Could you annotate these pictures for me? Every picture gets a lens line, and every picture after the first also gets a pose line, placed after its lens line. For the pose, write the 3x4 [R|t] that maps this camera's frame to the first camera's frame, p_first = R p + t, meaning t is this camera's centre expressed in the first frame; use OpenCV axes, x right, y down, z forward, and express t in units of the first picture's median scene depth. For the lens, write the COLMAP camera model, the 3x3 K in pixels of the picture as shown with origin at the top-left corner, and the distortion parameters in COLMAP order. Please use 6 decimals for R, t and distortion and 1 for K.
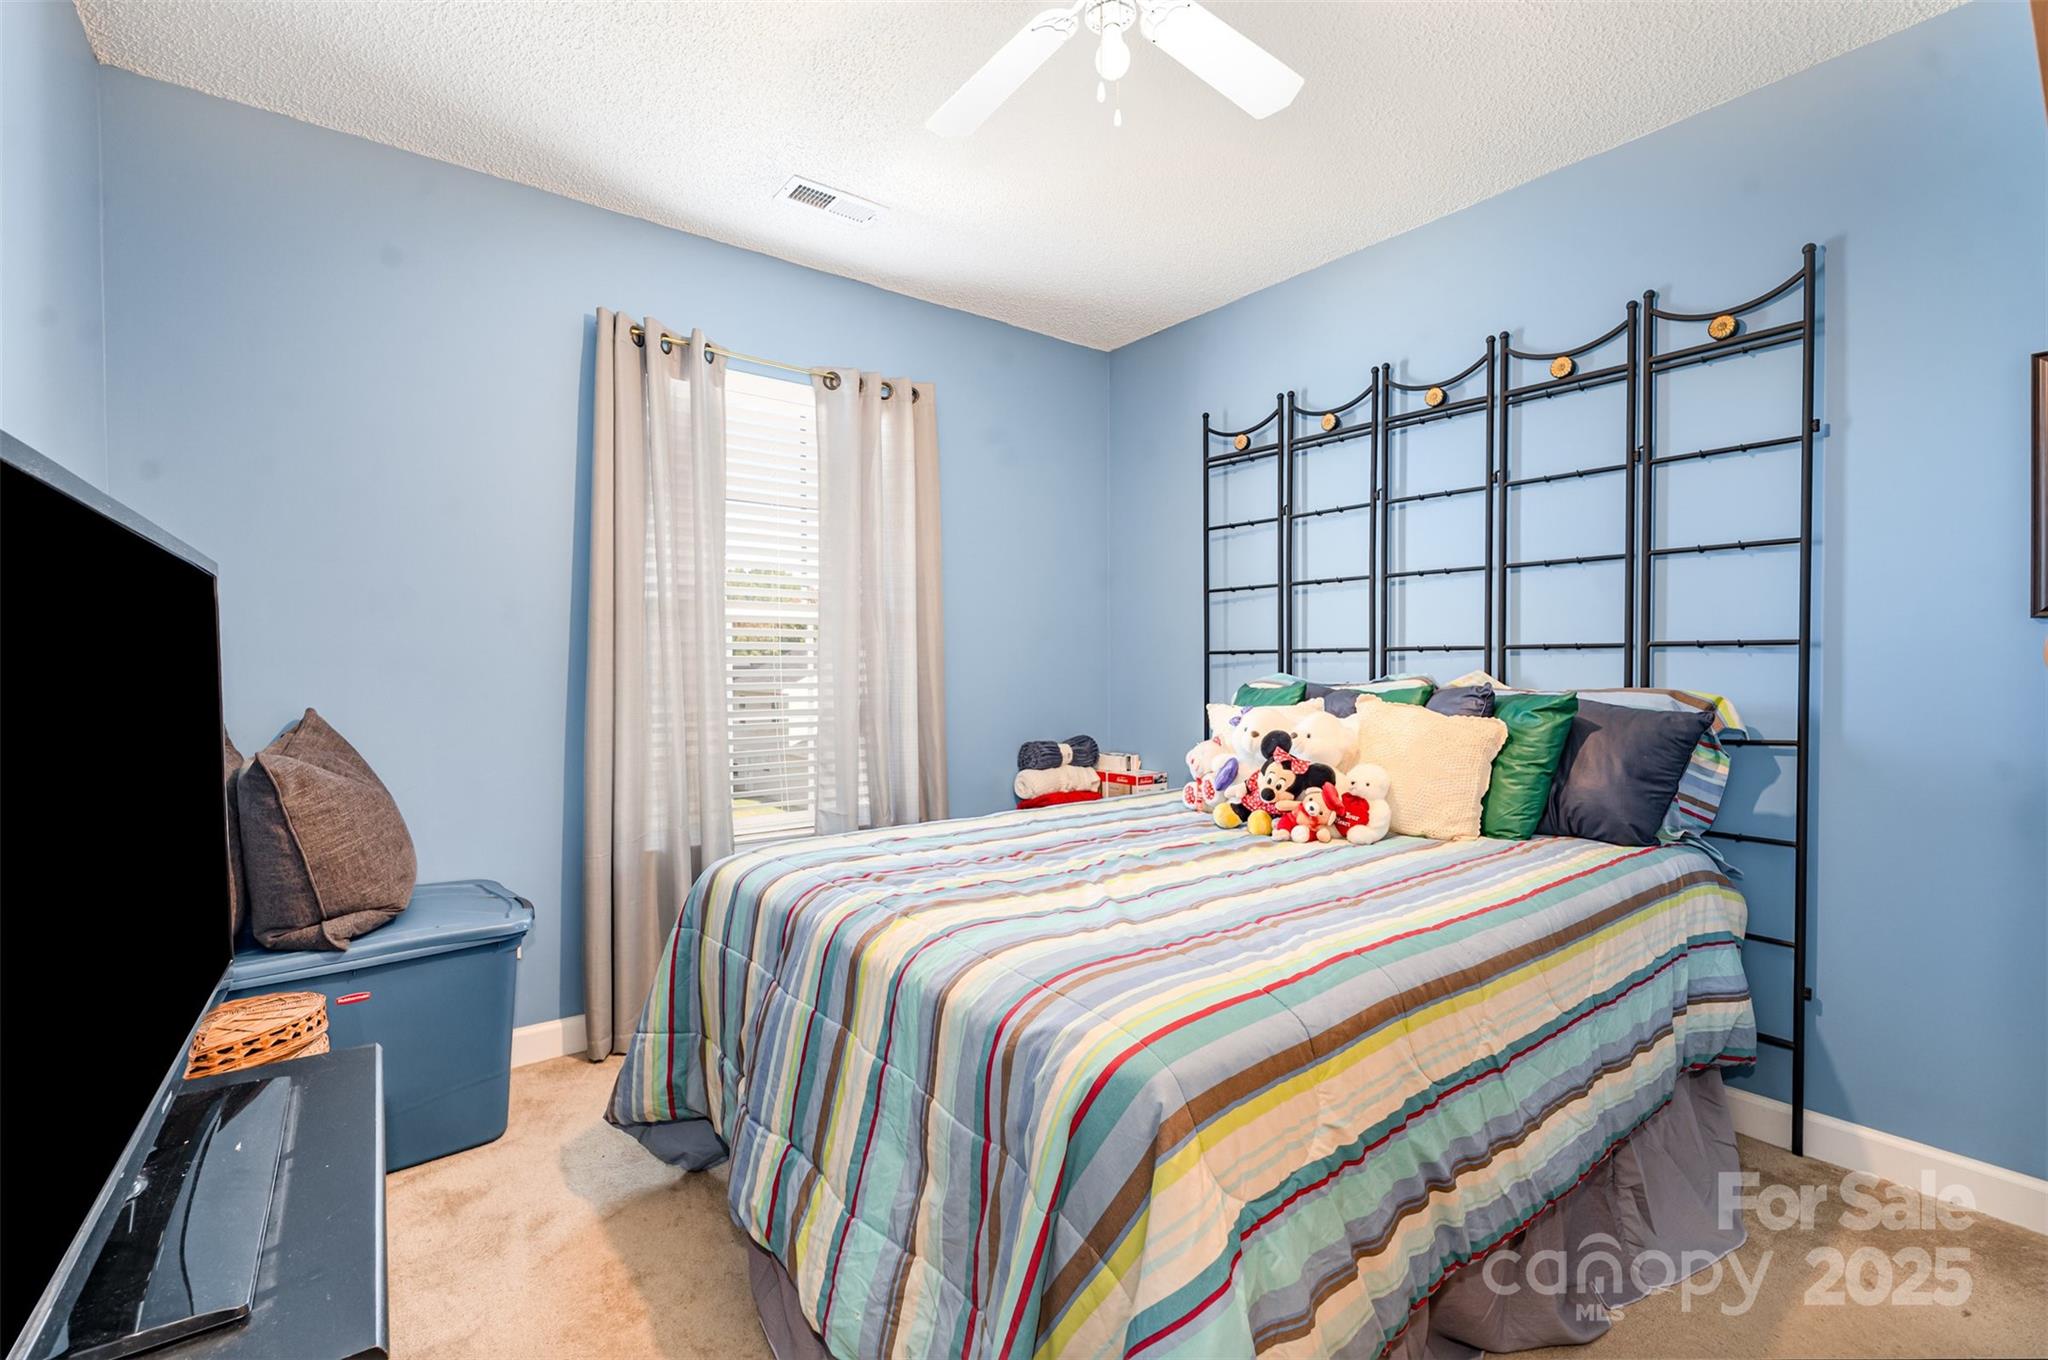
lens RADIAL K [[861.3, 0, 1035.2], [0, 861.3, 676.1], [0, 0, 1]] dist [-0.003948, -0.000170]
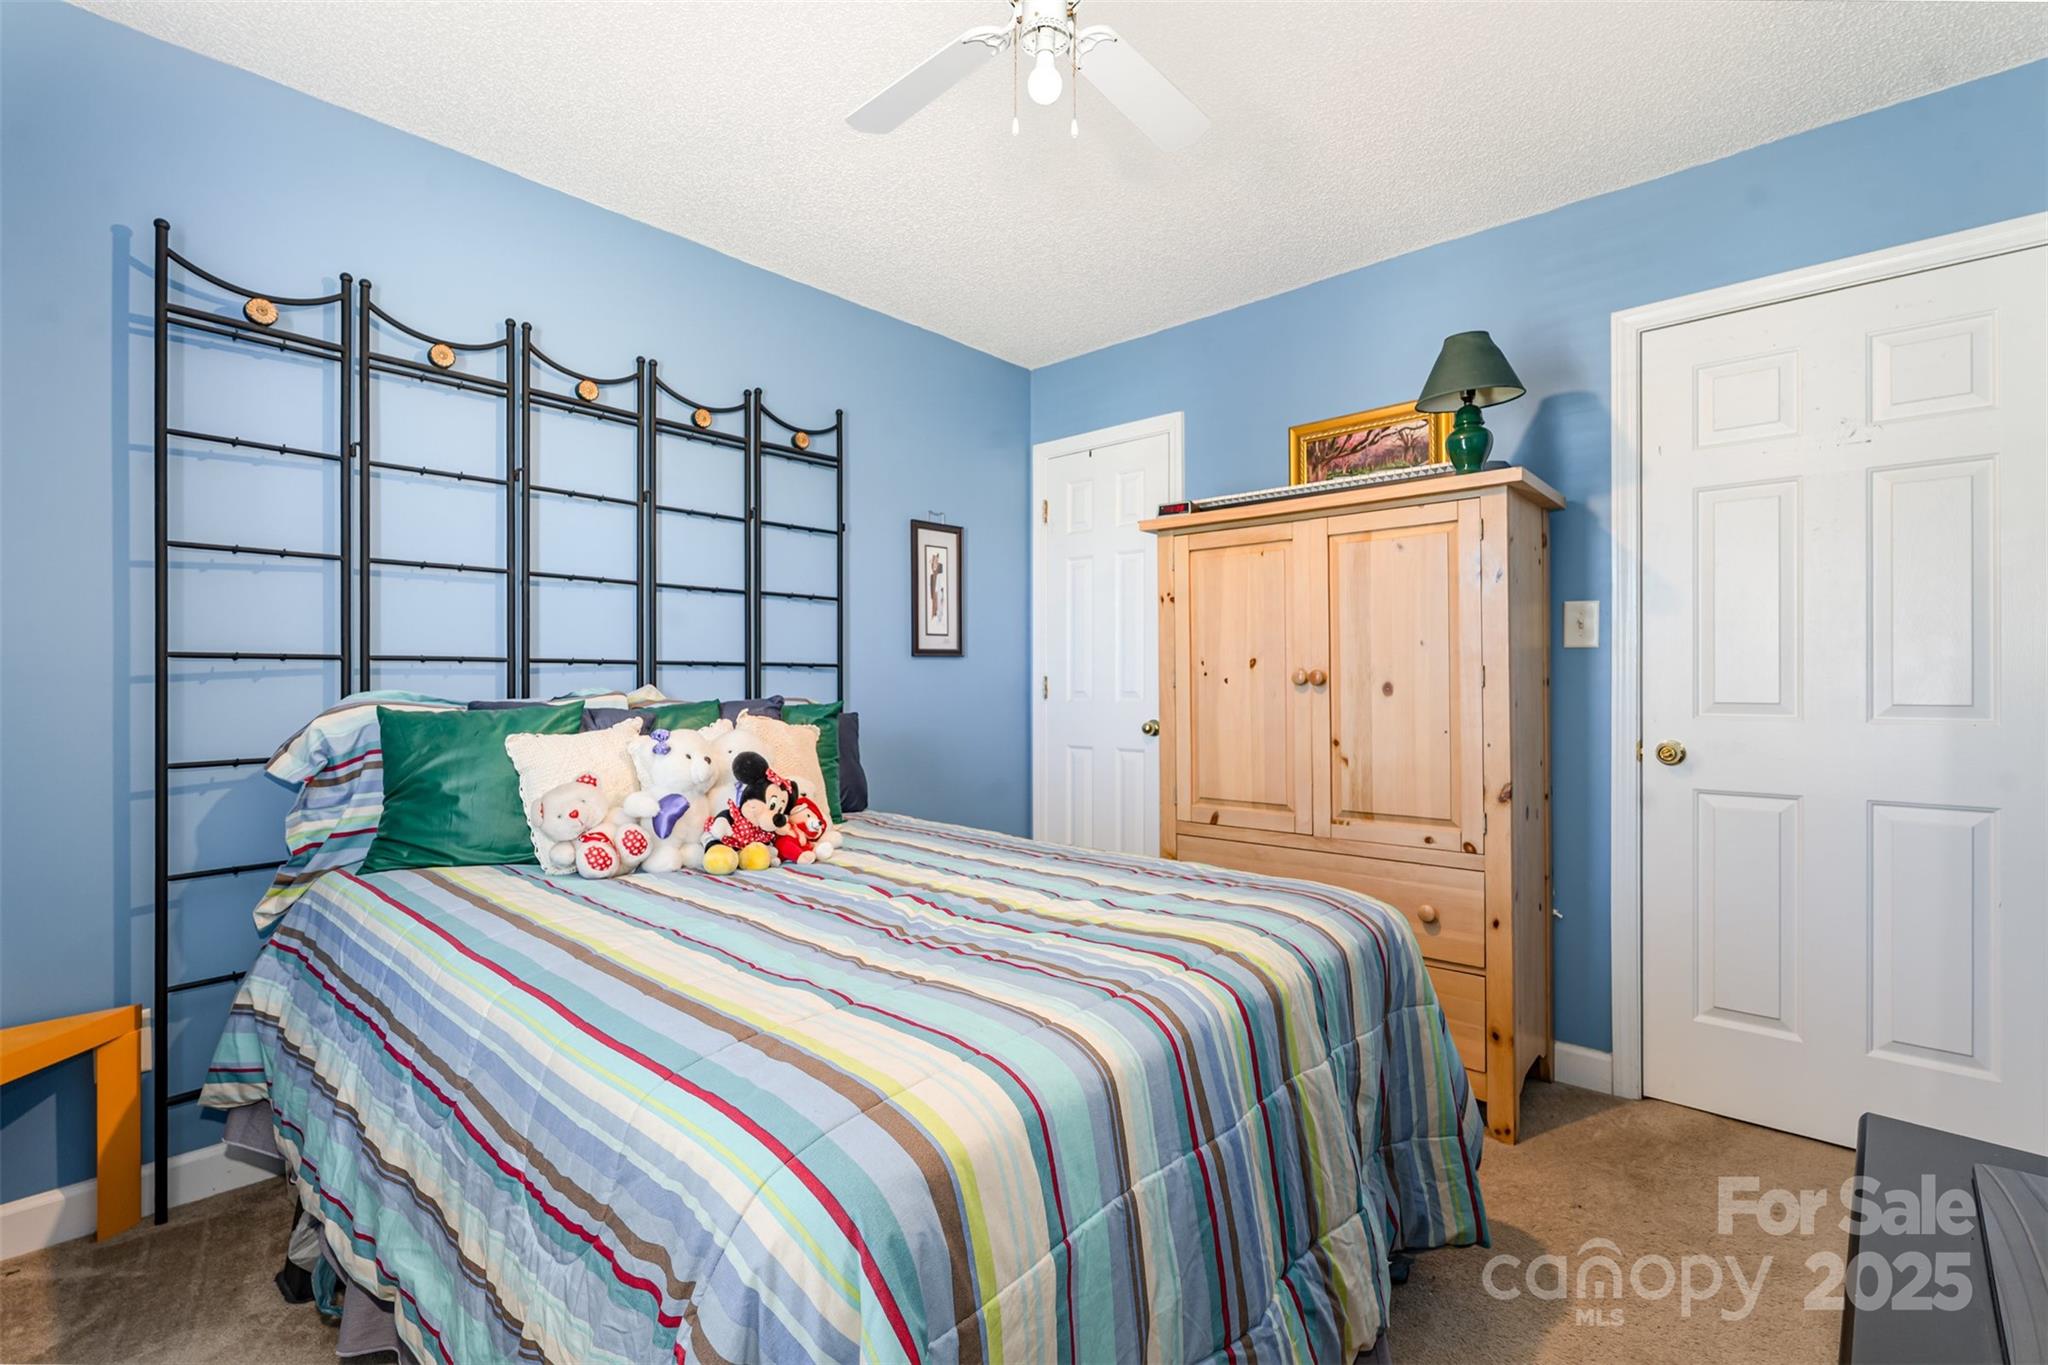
lens RADIAL K [[914.6, 0, 1036.8], [0, 914.6, 684.4], [0, 0, 1]] dist [0.001223, 0.000205]
pose [[-0.153711, -0.001049, 0.988115, -0.600714], [0.010170, 0.999945, 0.002643, -0.004860], [-0.988063, 0.010455, -0.153692, 0.692249]]
